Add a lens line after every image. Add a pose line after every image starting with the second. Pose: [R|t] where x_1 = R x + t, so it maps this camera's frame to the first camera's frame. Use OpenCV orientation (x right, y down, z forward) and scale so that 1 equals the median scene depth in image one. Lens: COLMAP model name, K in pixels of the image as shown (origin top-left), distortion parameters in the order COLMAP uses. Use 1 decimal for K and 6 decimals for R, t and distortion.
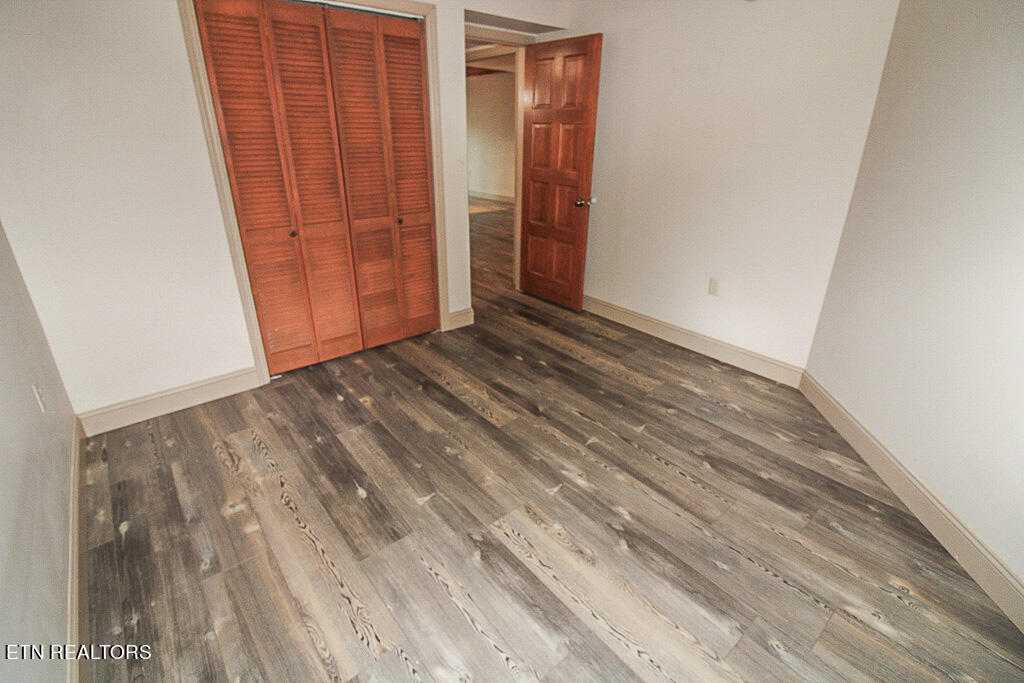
lens RADIAL K [[460.5, 0, 534.9], [0, 460.5, 317.8], [0, 0, 1]] dist [-0.000856, -0.011205]
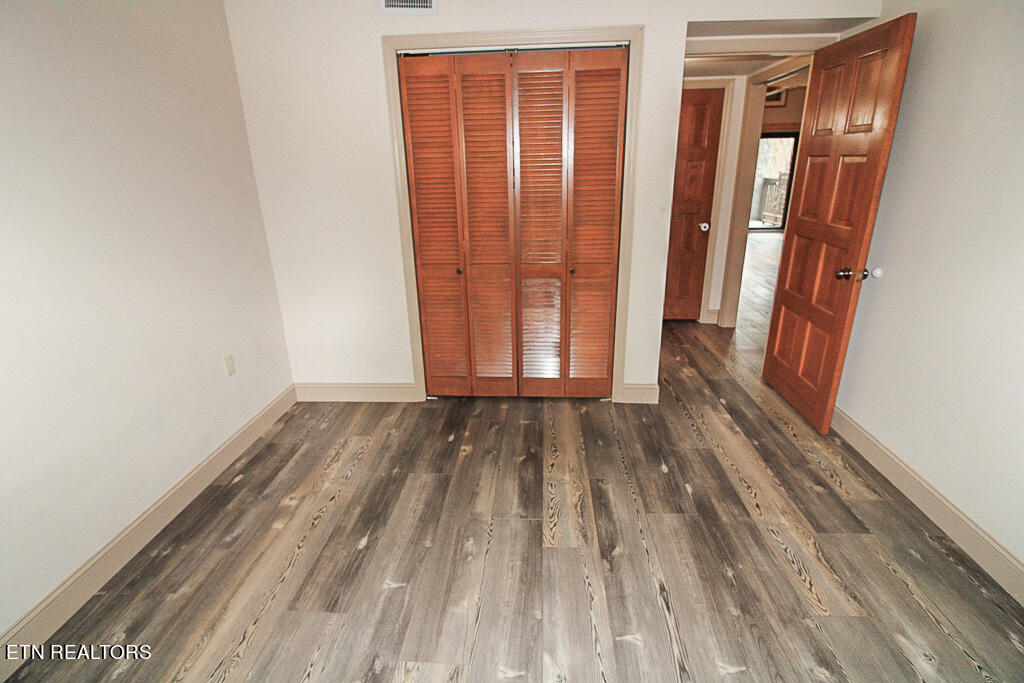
lens RADIAL K [[477.4, 0, 512.3], [0, 477.4, 327.5], [0, 0, 1]] dist [-0.000973, -0.013053]
pose [[0.718904, 0.196629, -0.666719, 0.319885], [-0.236056, 0.971216, 0.031900, -0.124596], [0.653800, 0.134450, 0.744626, 0.289339]]
